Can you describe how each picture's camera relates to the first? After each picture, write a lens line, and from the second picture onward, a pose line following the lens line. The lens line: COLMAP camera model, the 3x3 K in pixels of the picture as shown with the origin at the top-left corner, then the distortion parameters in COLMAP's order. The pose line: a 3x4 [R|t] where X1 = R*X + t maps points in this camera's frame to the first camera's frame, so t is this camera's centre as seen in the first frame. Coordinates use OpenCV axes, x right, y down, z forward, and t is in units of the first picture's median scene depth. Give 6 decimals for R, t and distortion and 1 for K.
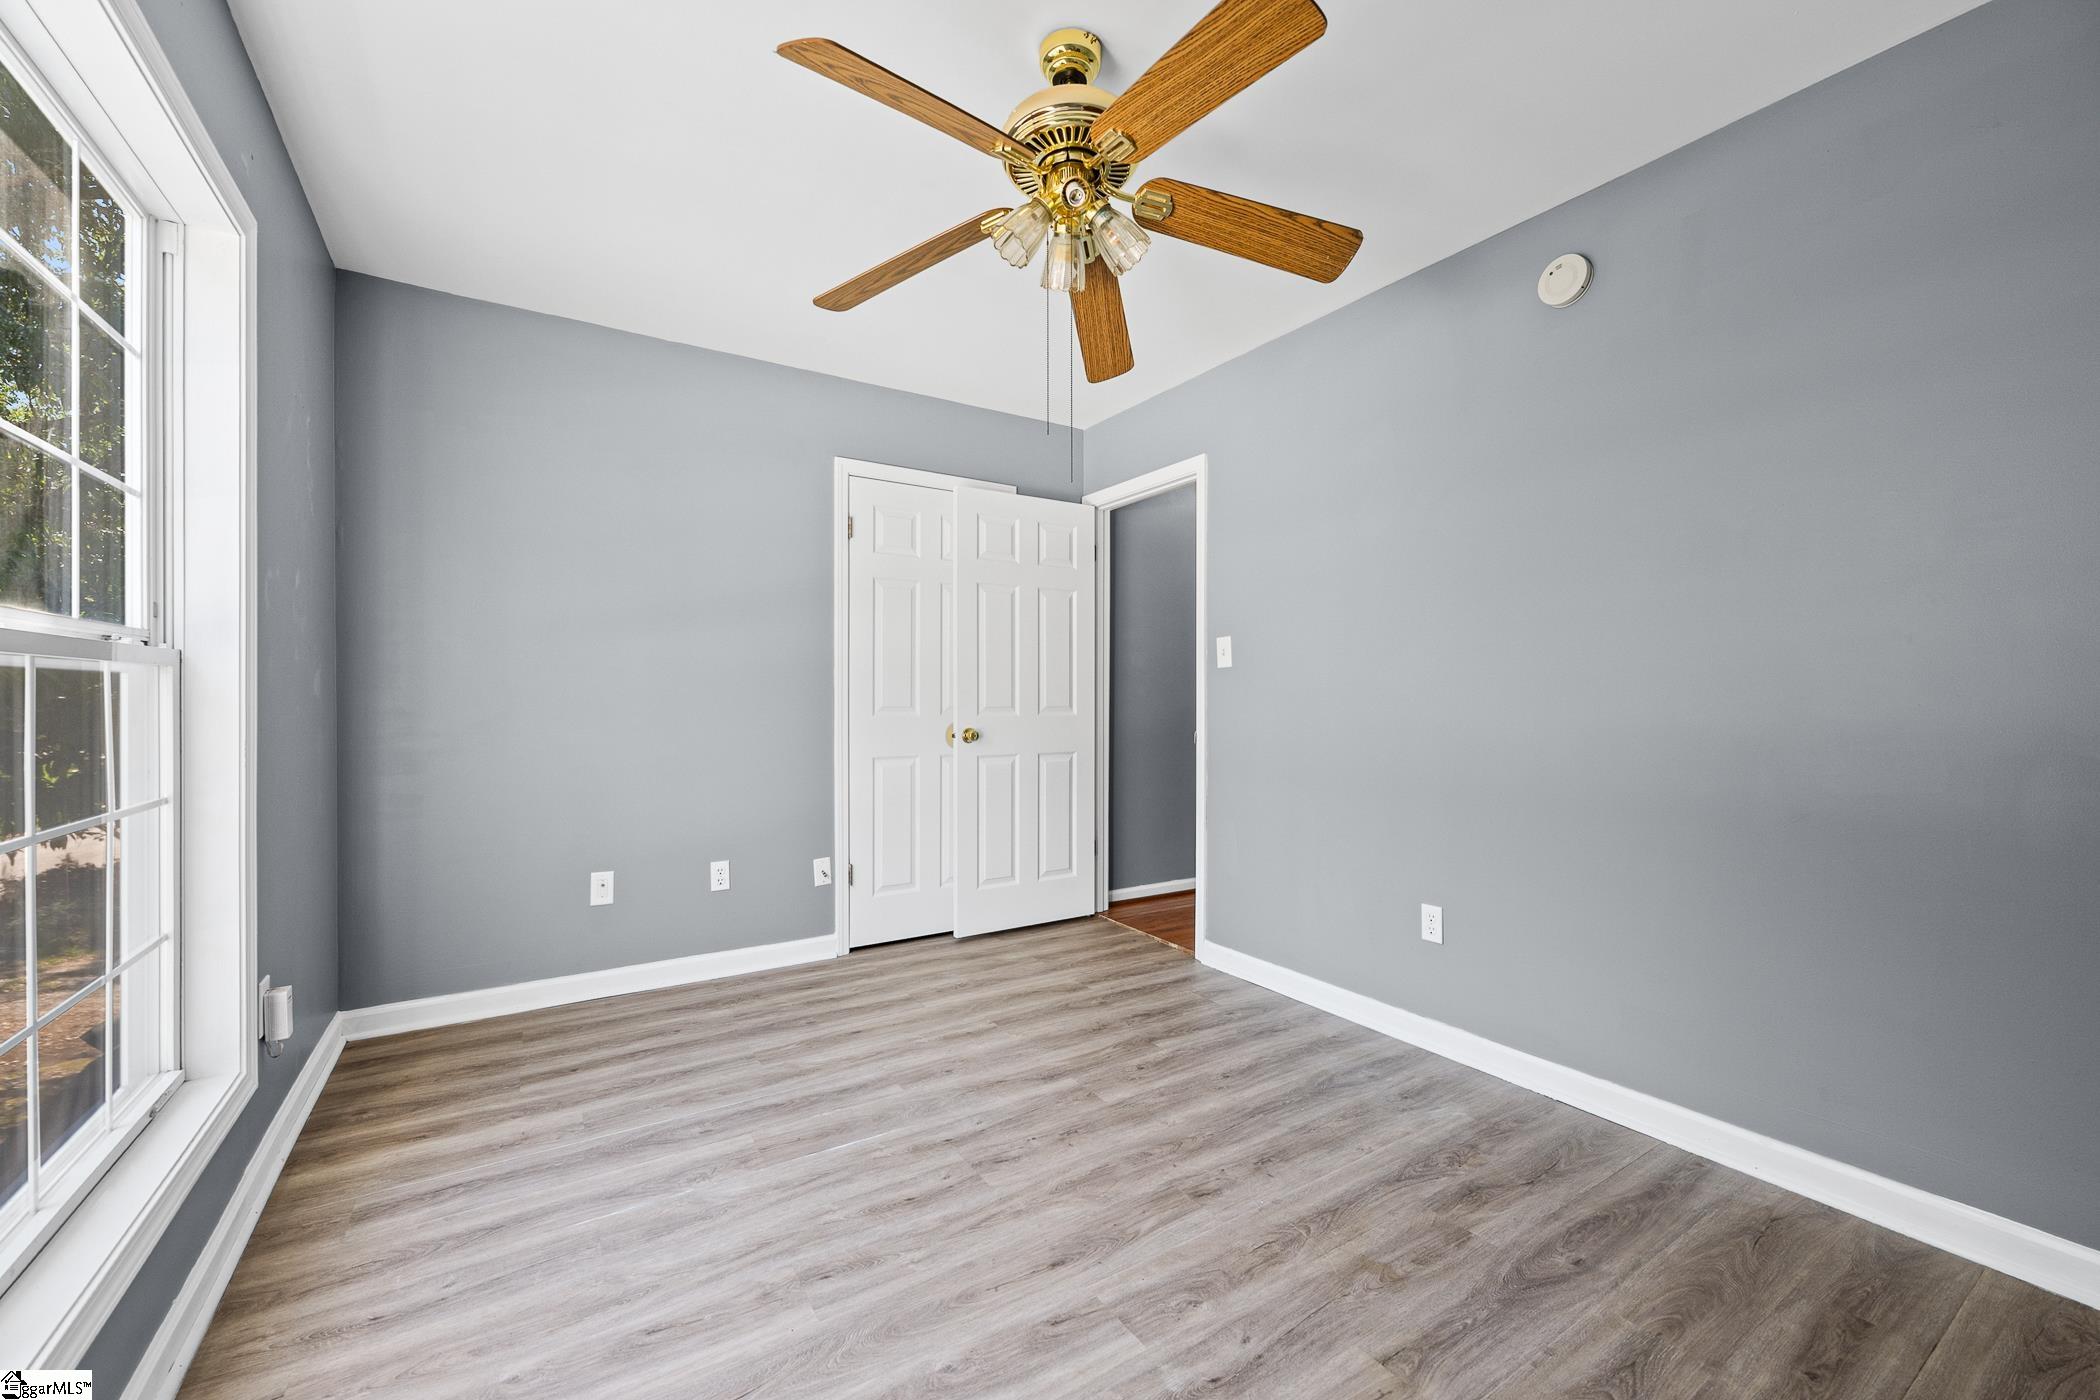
lens RADIAL K [[834.5, 0, 1039.5], [0, 834.5, 696.6], [0, 0, 1]] dist [-0.001988, 0.000166]
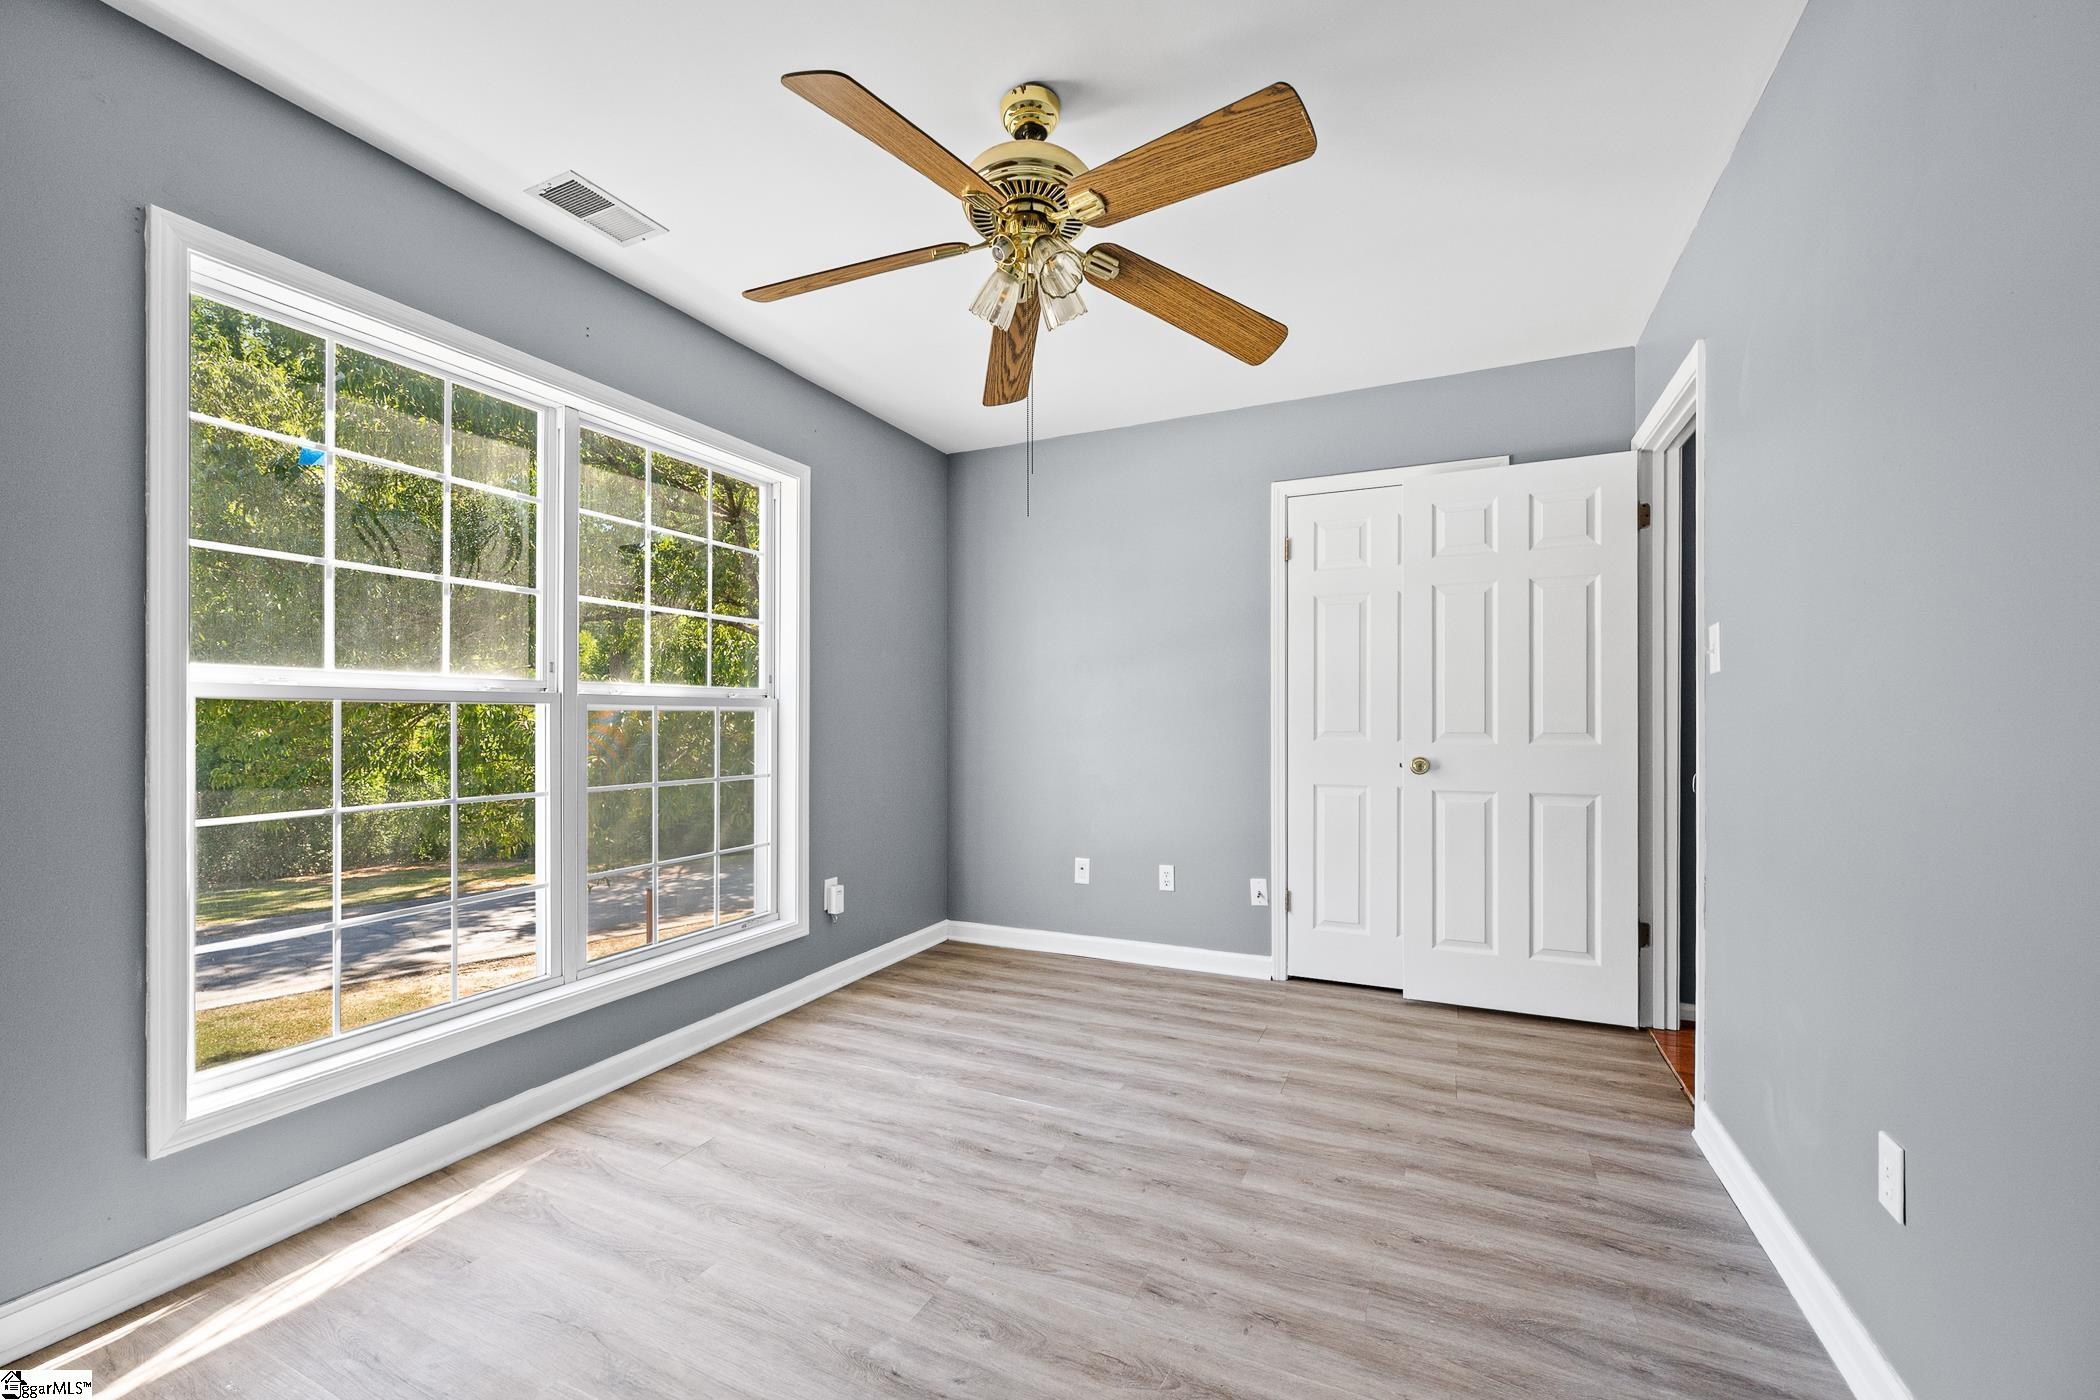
lens RADIAL K [[834.5, 0, 1037.8], [0, 834.5, 711.6], [0, 0, 1]] dist [-0.001988, 0.000166]
pose [[0.531526, -0.011768, -0.846960, 0.748184], [0.003610, 0.999926, -0.011628, -0.000083], [0.847034, 0.003122, 0.531529, 0.368174]]
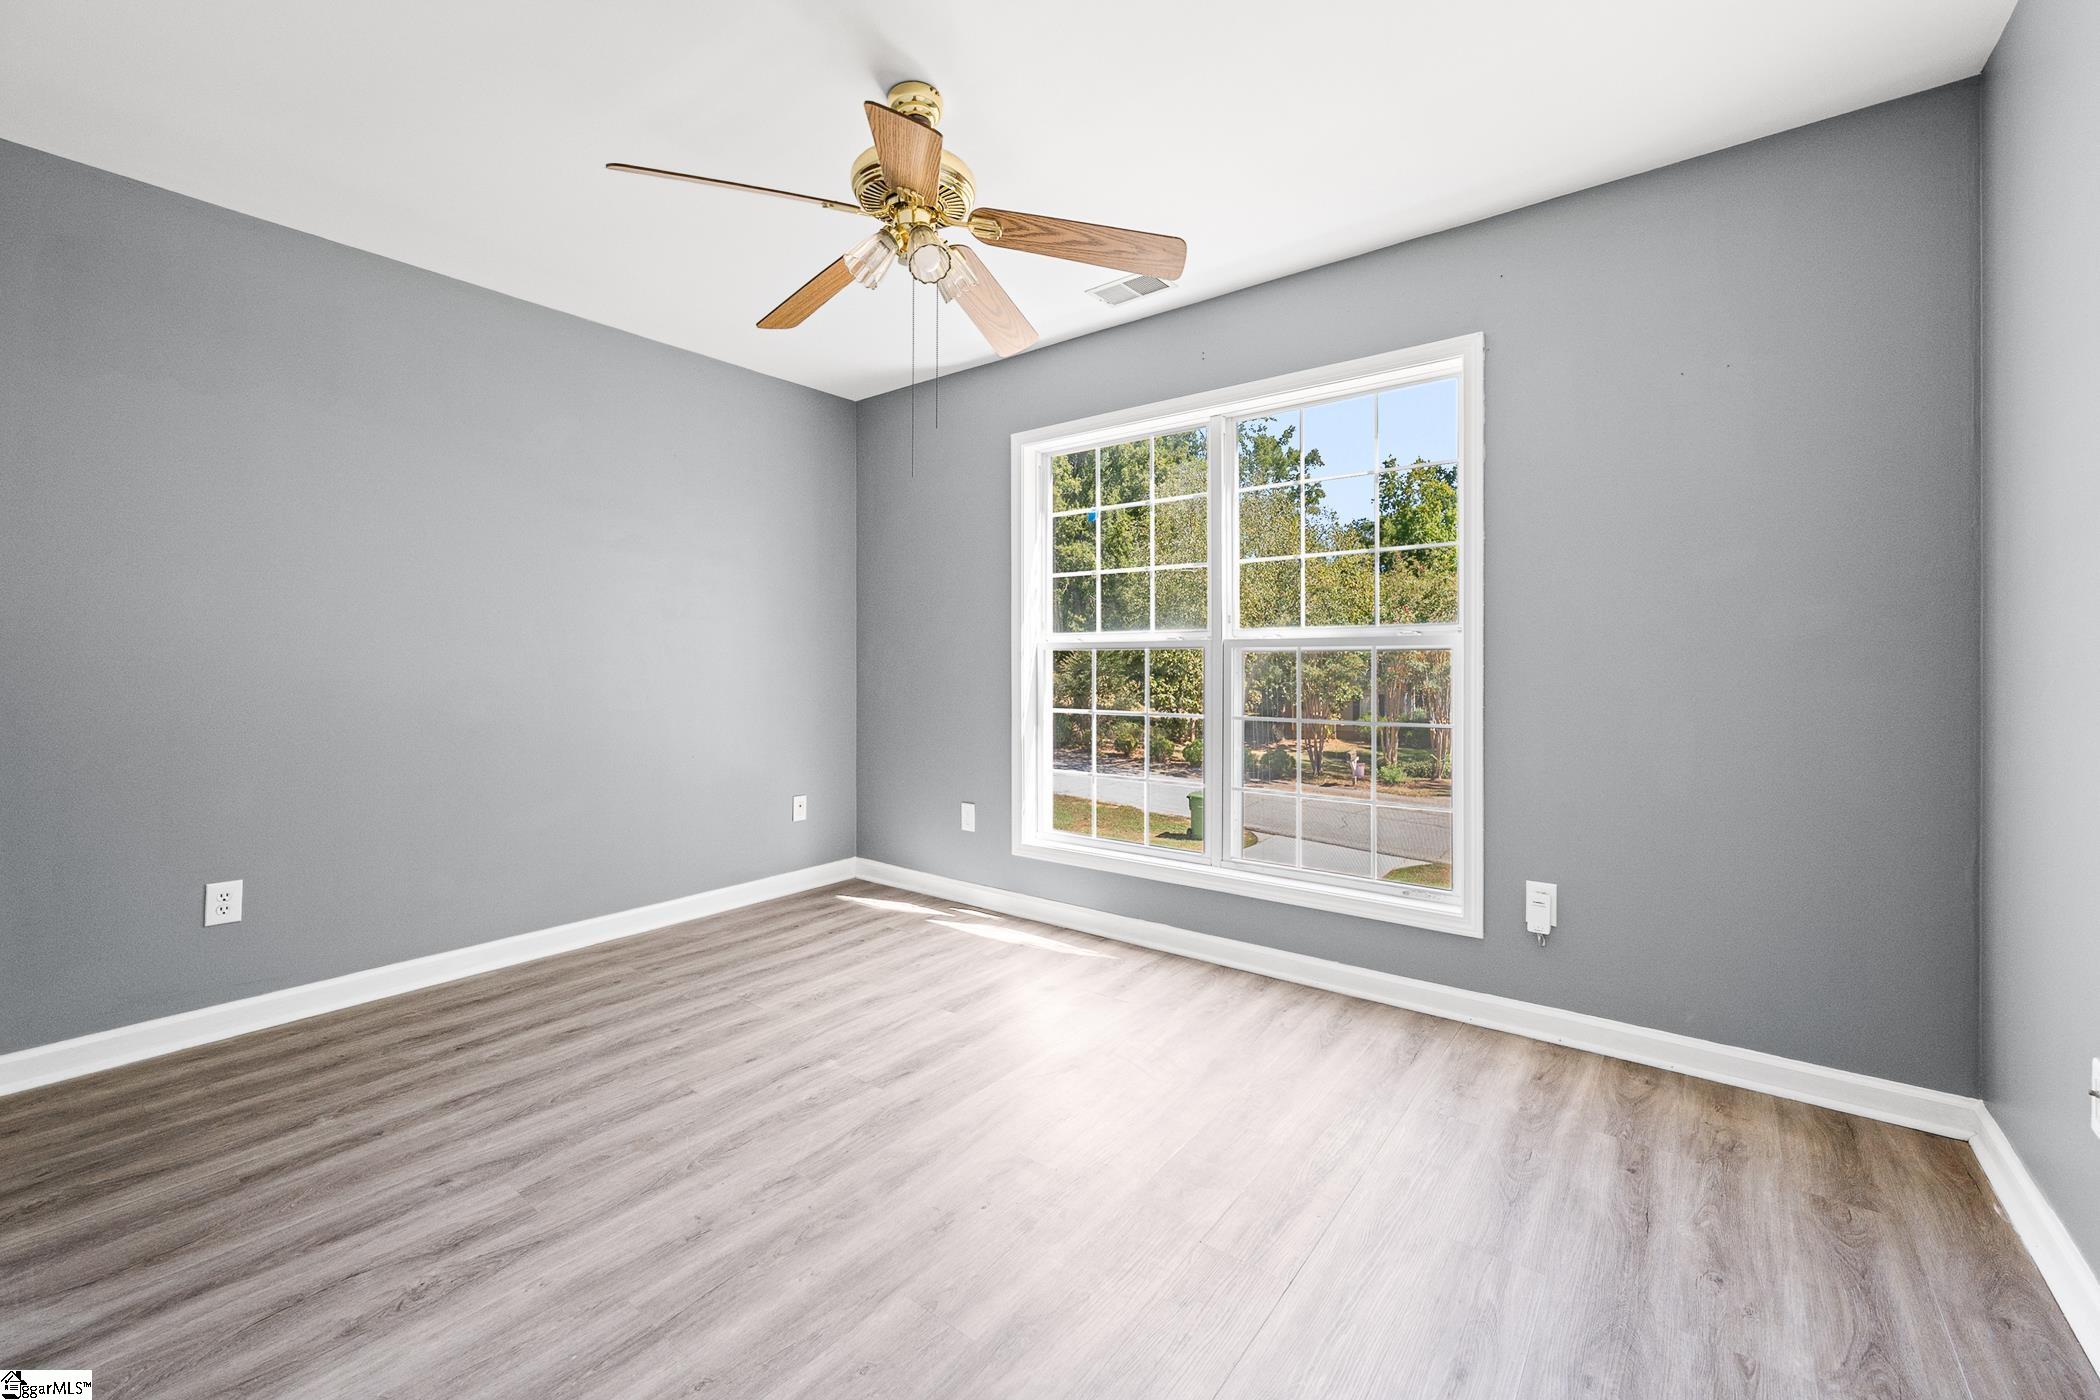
lens RADIAL K [[834.5, 0, 1052.8], [0, 834.5, 657.6], [0, 0, 1]] dist [-0.001988, 0.000166]
pose [[-0.937019, -0.001741, -0.349273, 0.208038], [-0.000210, 0.999990, -0.004421, -0.004998], [0.349278, -0.004069, -0.937010, 1.724994]]
